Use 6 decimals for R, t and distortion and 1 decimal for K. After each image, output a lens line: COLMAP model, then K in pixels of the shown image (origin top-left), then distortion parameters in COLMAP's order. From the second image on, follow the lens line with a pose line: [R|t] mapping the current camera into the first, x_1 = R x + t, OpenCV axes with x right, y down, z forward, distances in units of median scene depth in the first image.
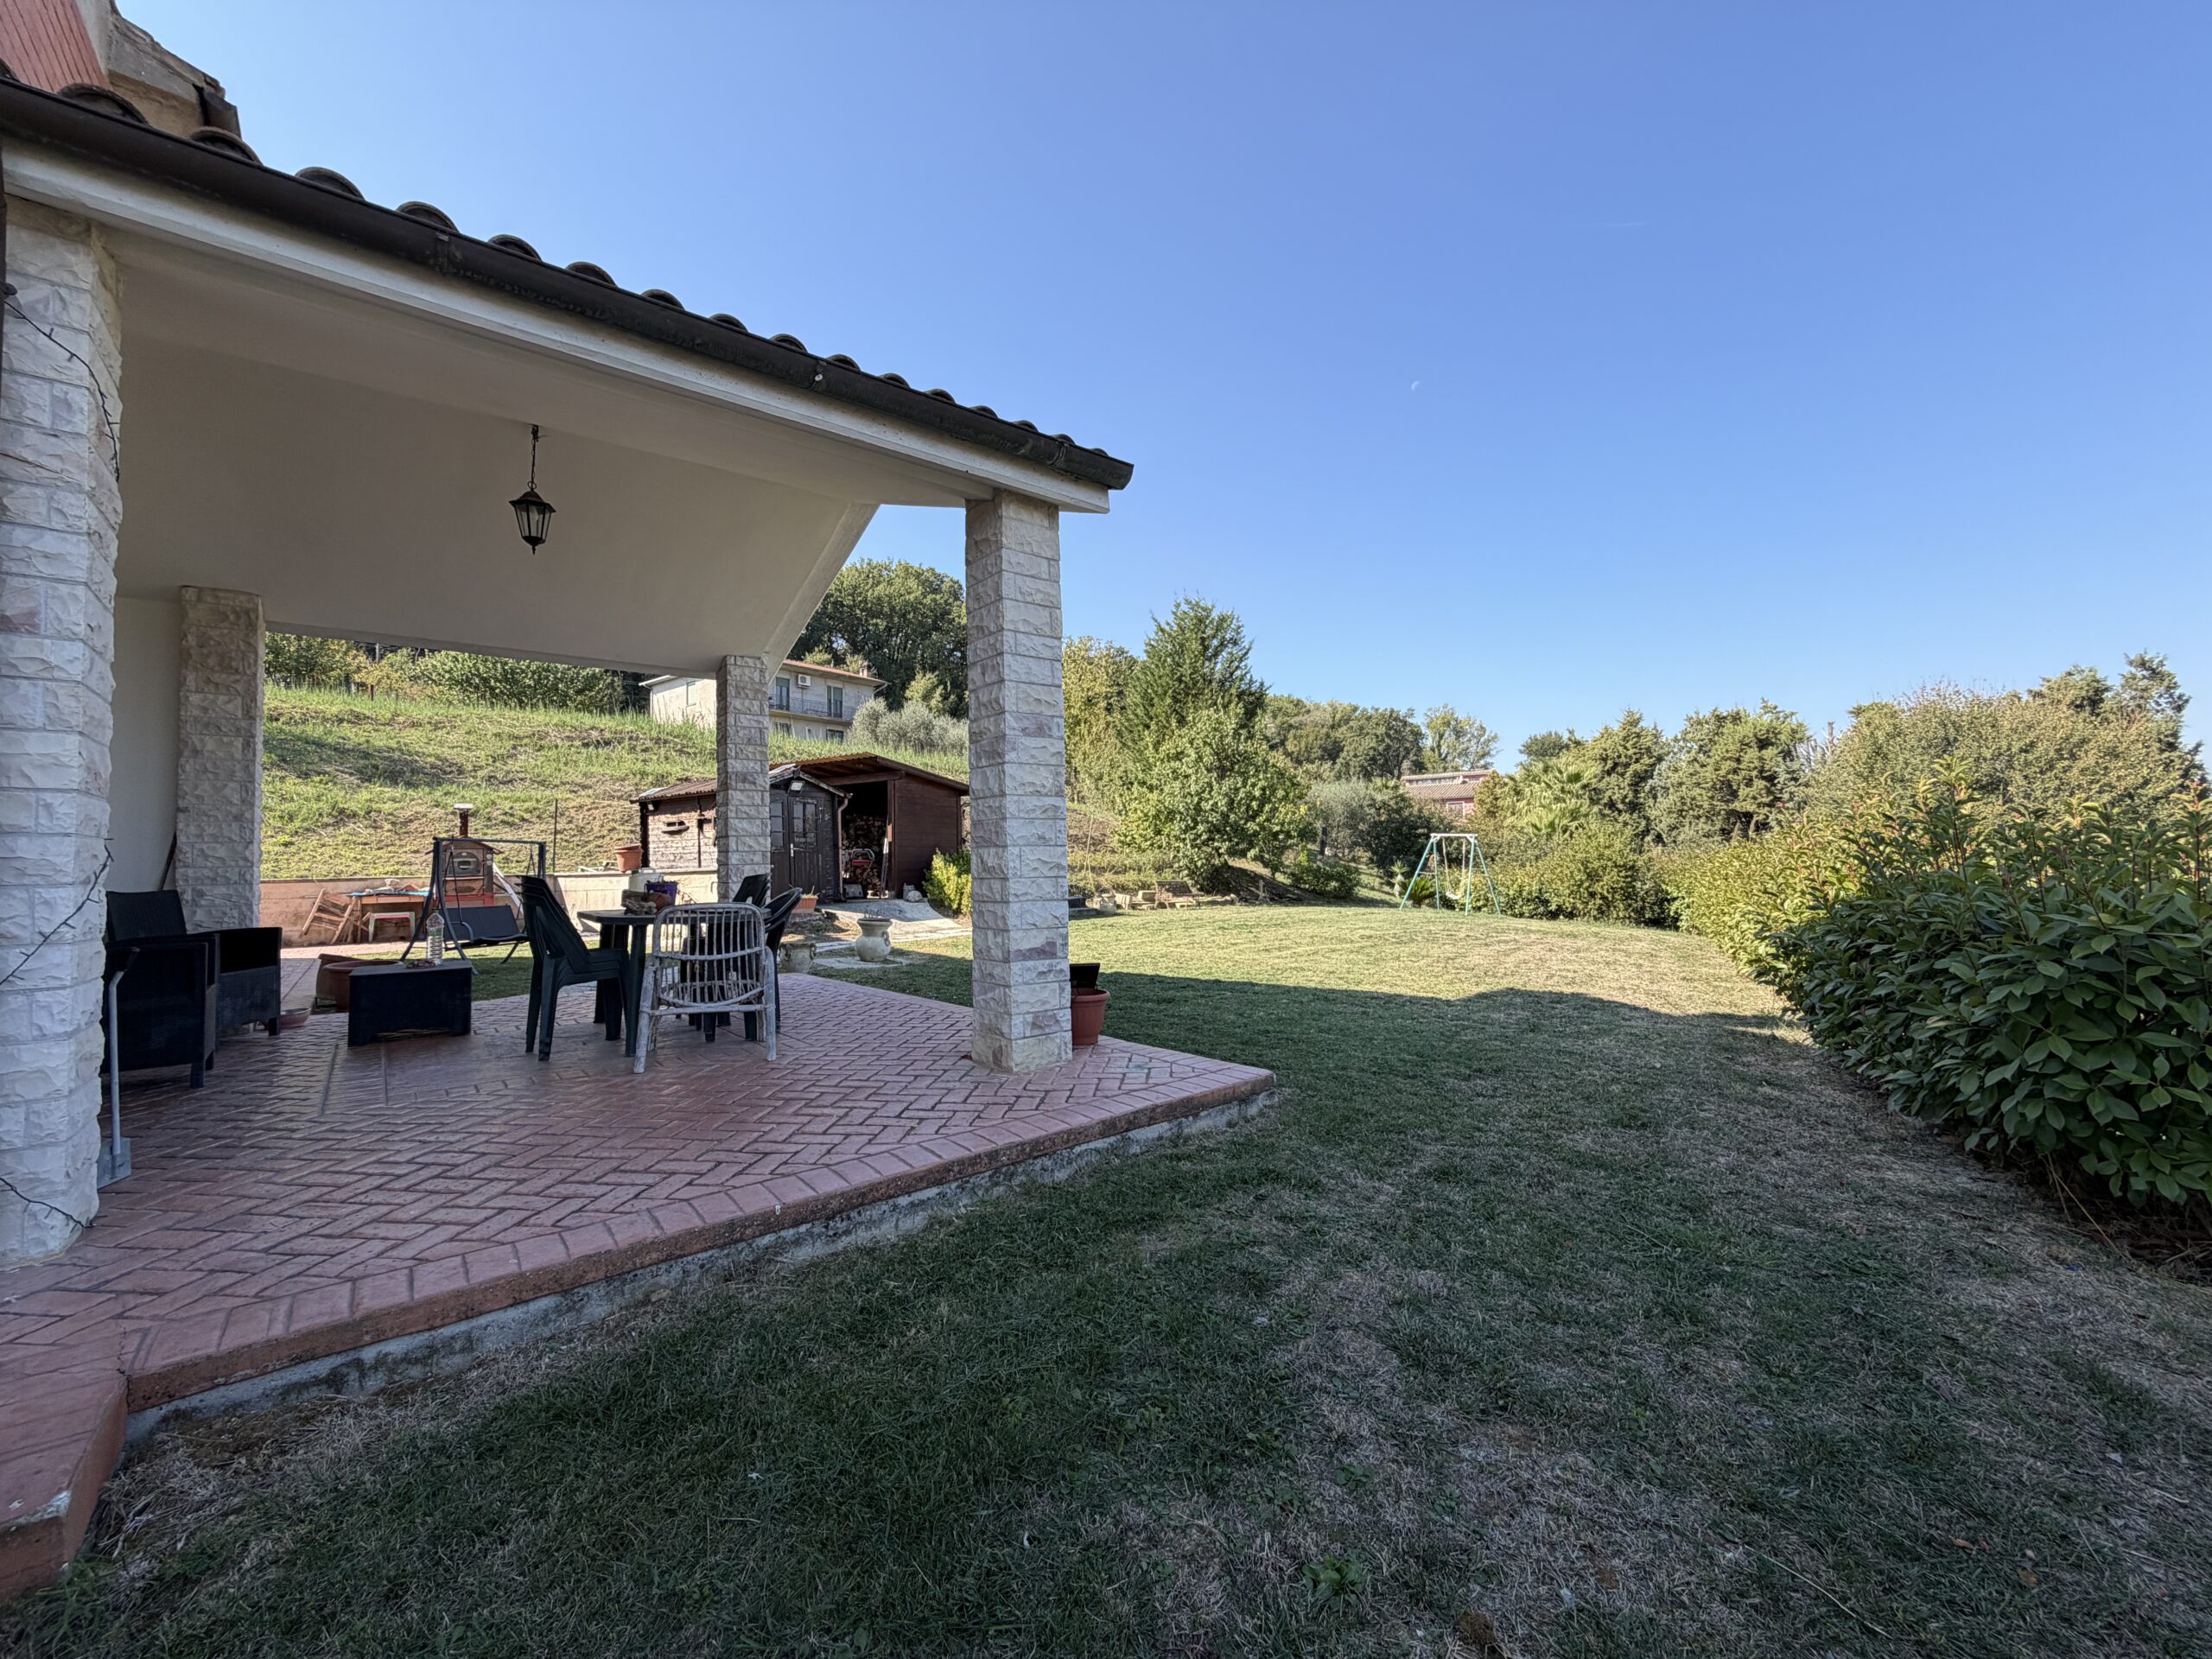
lens RADIAL K [[891.4, 0, 1127.2], [0, 891.4, 834.0], [0, 0, 1]] dist [0.001631, -0.000679]
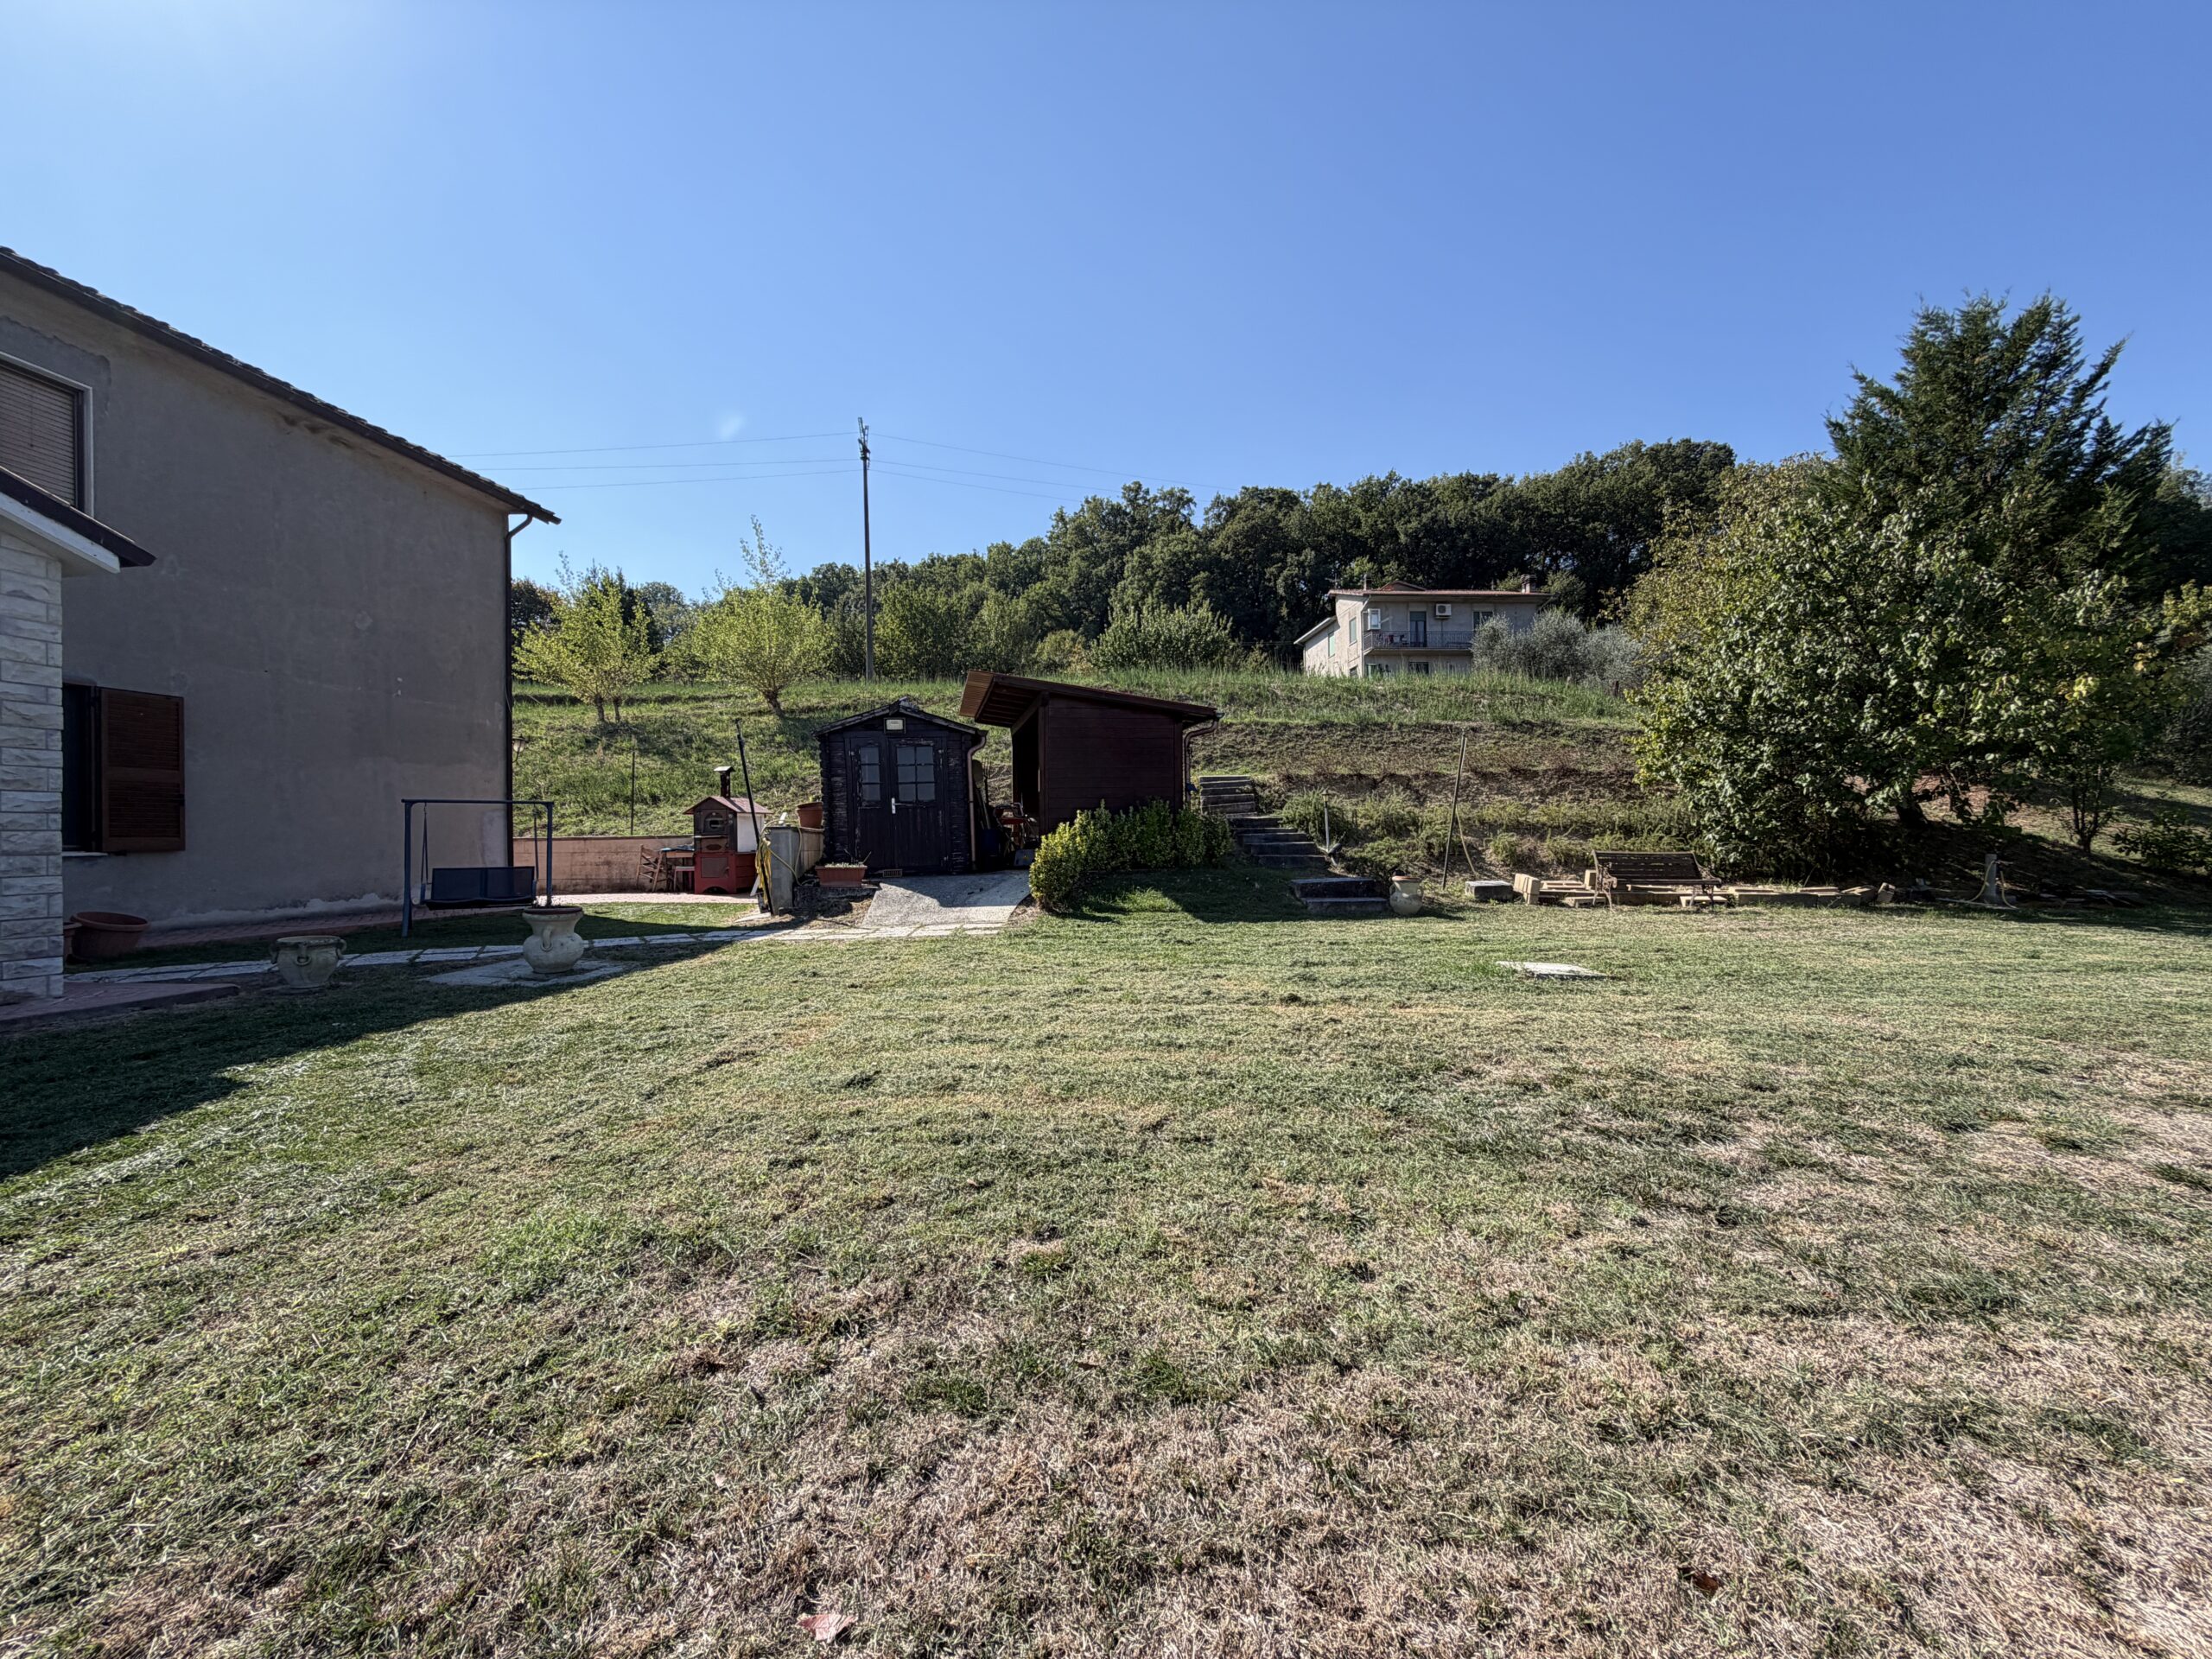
lens RADIAL K [[891.4, 0, 1098.8], [0, 891.4, 831.7], [0, 0, 1]] dist [0.001631, -0.000679]
pose [[0.650129, 0.008724, -0.759774, 0.114495], [0.029615, 0.998883, 0.036810, 0.005657], [0.759247, -0.046432, 0.649144, 0.205163]]
